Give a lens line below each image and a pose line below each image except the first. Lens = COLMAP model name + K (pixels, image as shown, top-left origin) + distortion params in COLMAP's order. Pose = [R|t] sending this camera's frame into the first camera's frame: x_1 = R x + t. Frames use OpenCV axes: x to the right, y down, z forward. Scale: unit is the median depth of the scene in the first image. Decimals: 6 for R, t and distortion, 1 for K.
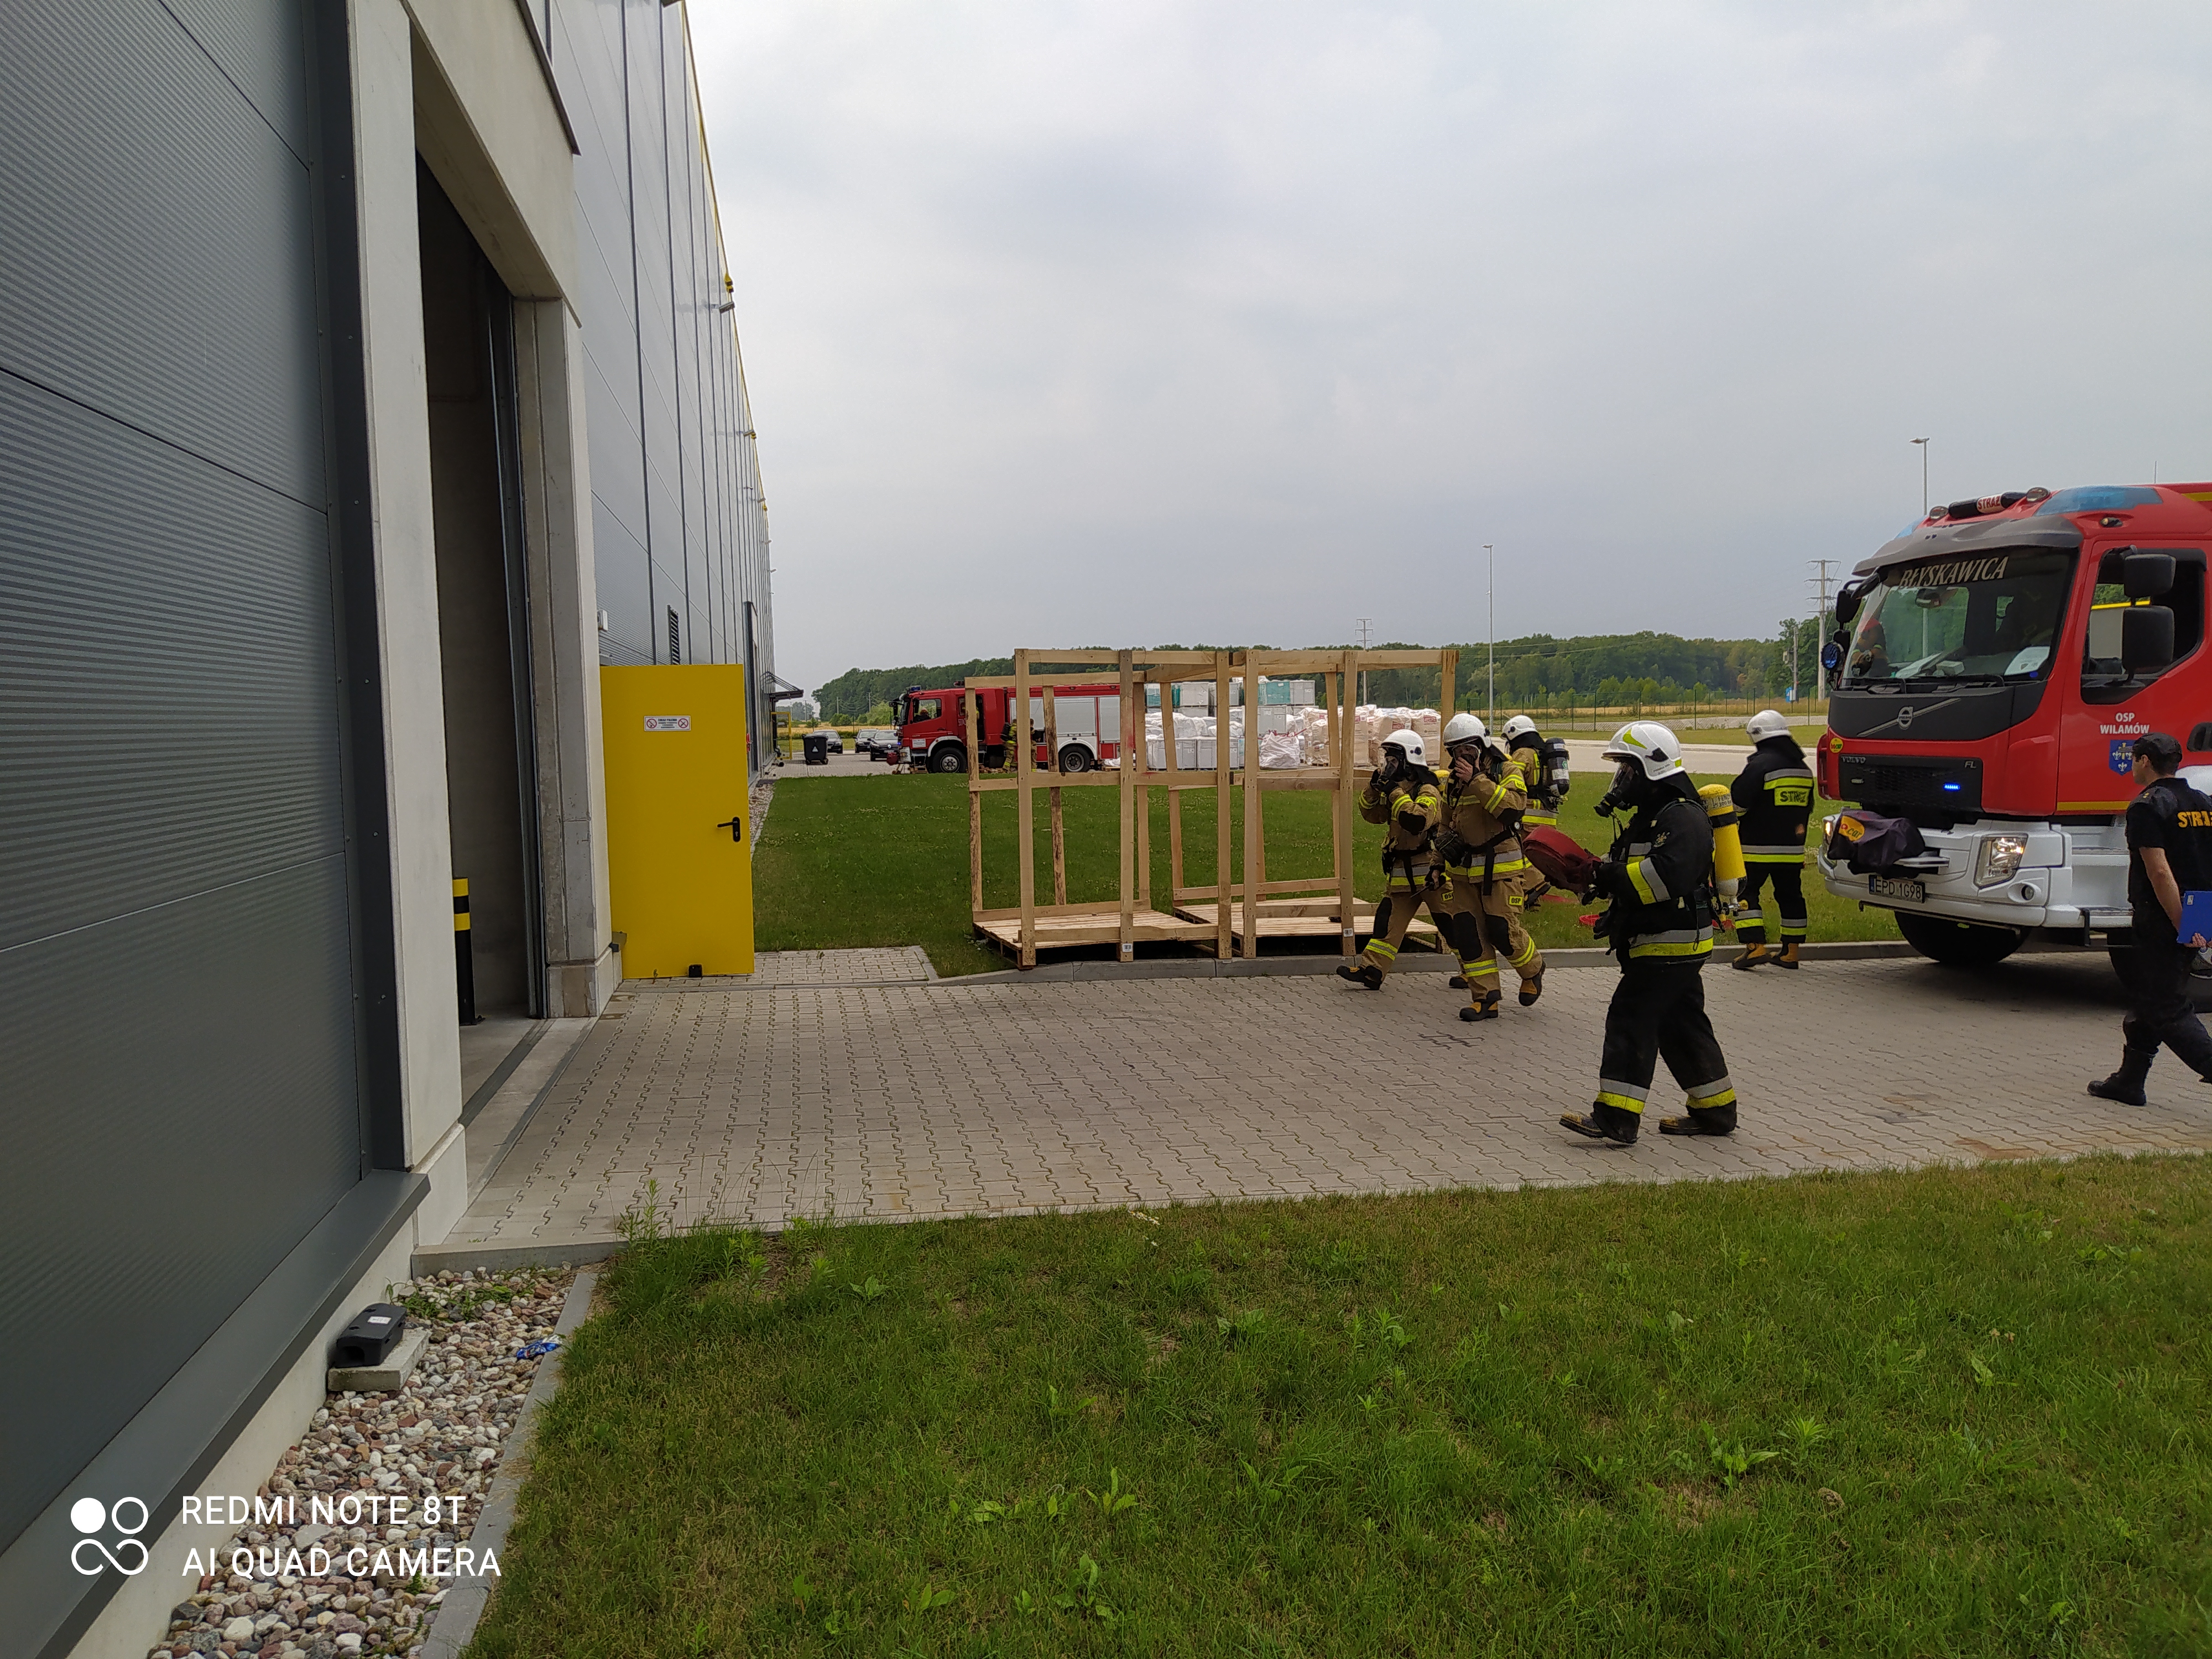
lens RADIAL K [[1694.5, 0, 1089.7], [0, 1694.5, 836.6], [0, 0, 1]] dist [0.088578, -0.007742]
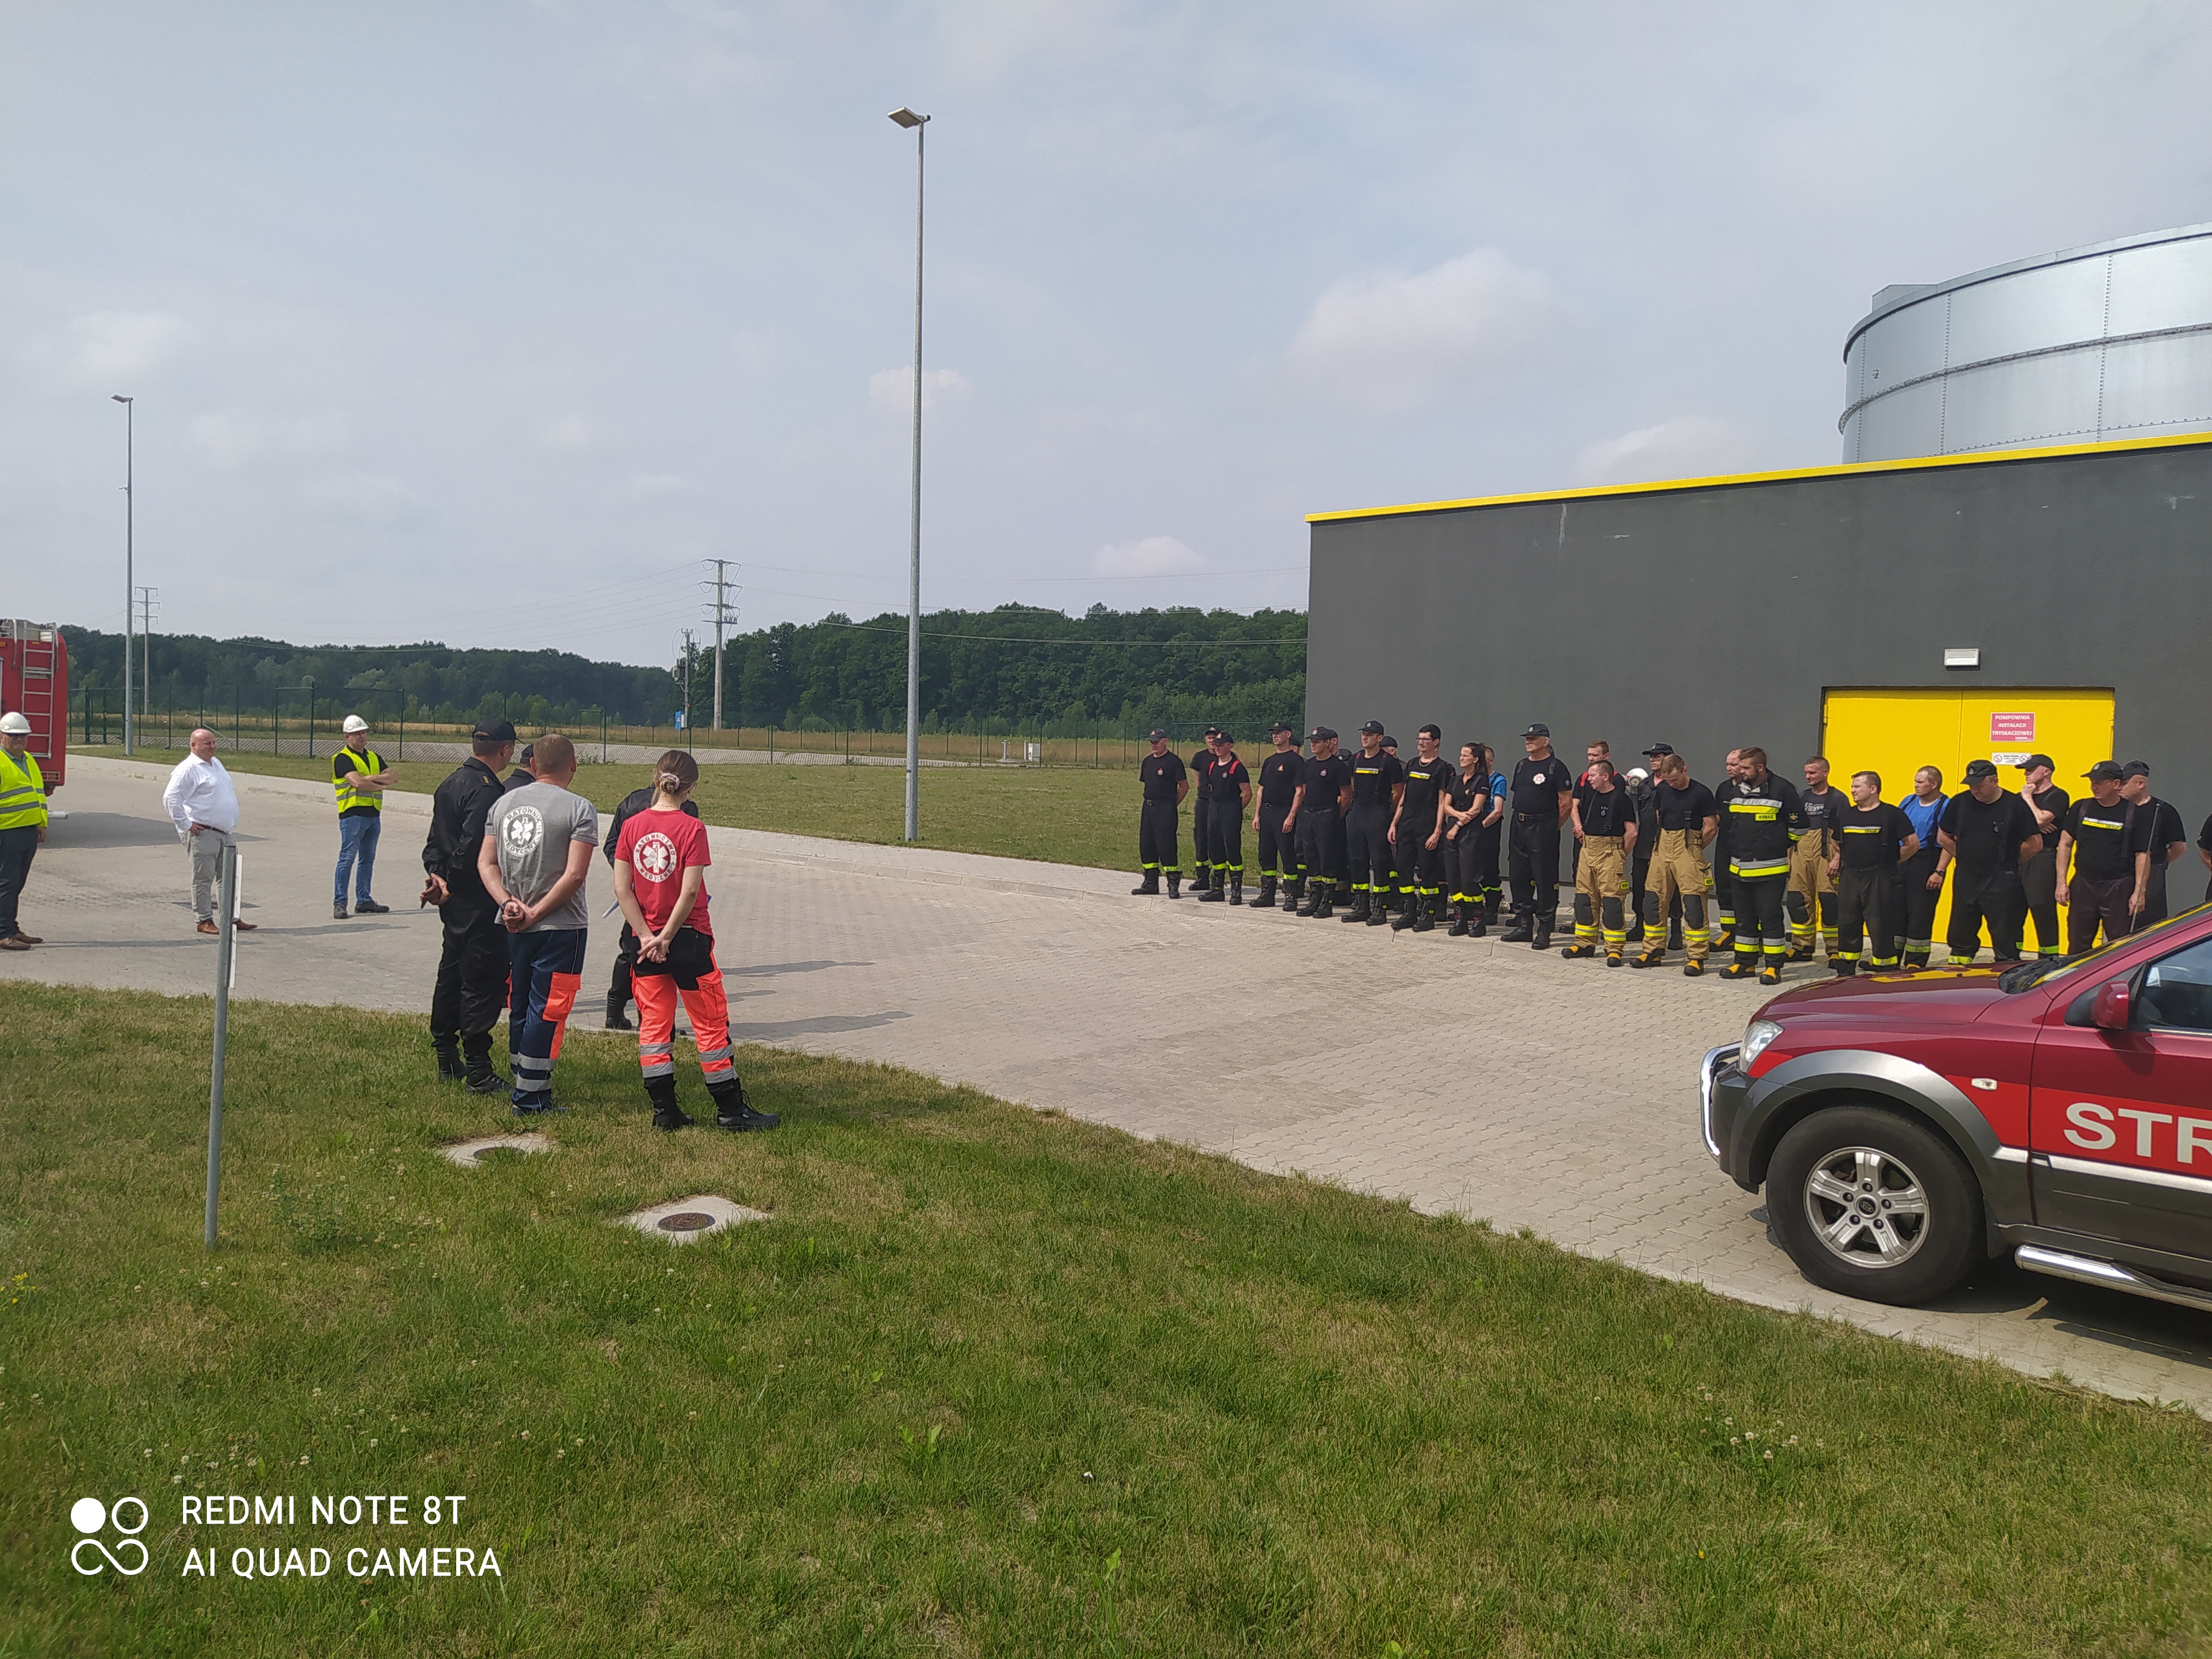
lens RADIAL K [[1647.6, 0, 1111.3], [0, 1647.6, 795.2], [0, 0, 1]] dist [0.121408, -0.140140]
pose [[0.806927, 0.026700, 0.590047, 0.061310], [-0.005260, 0.999263, -0.038025, -0.010727], [-0.590628, 0.027580, 0.806473, 0.140193]]
